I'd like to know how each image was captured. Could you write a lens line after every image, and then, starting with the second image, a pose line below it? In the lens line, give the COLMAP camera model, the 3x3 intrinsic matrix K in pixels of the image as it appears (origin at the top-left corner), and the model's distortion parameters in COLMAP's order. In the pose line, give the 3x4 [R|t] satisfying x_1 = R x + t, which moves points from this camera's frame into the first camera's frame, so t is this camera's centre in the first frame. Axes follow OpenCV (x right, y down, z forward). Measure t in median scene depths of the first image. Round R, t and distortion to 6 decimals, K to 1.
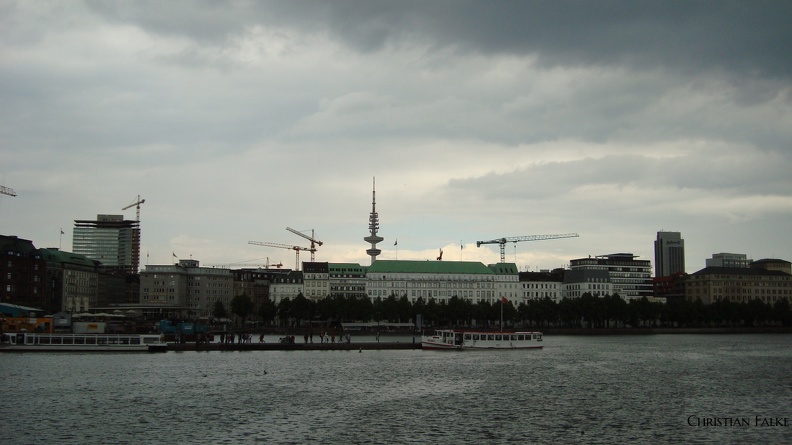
lens RADIAL K [[880.8, 0, 396.0], [0, 880.8, 222.5], [0, 0, 1]] dist [-0.123997, 0.023923]
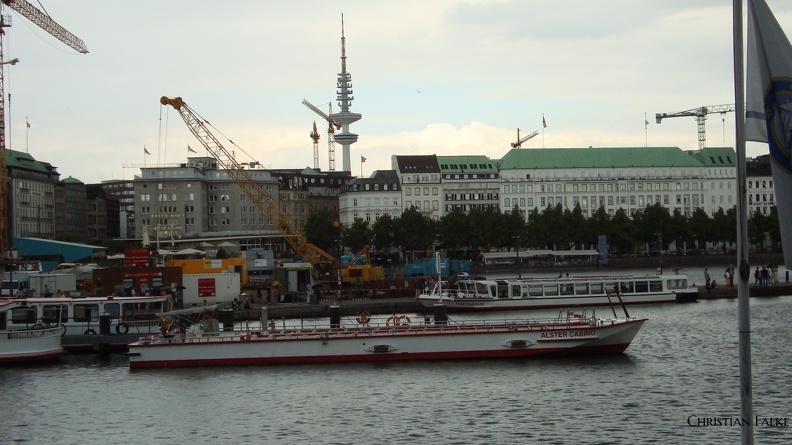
lens RADIAL K [[1442.2, 0, 396.0], [0, 1442.2, 222.5], [0, 0, 1]] dist [0.219791, -0.019448]
pose [[0.998649, -0.028904, 0.043175, -0.334620], [0.024799, 0.995379, 0.092768, -0.003685], [-0.045657, -0.091572, 0.994751, 0.004739]]
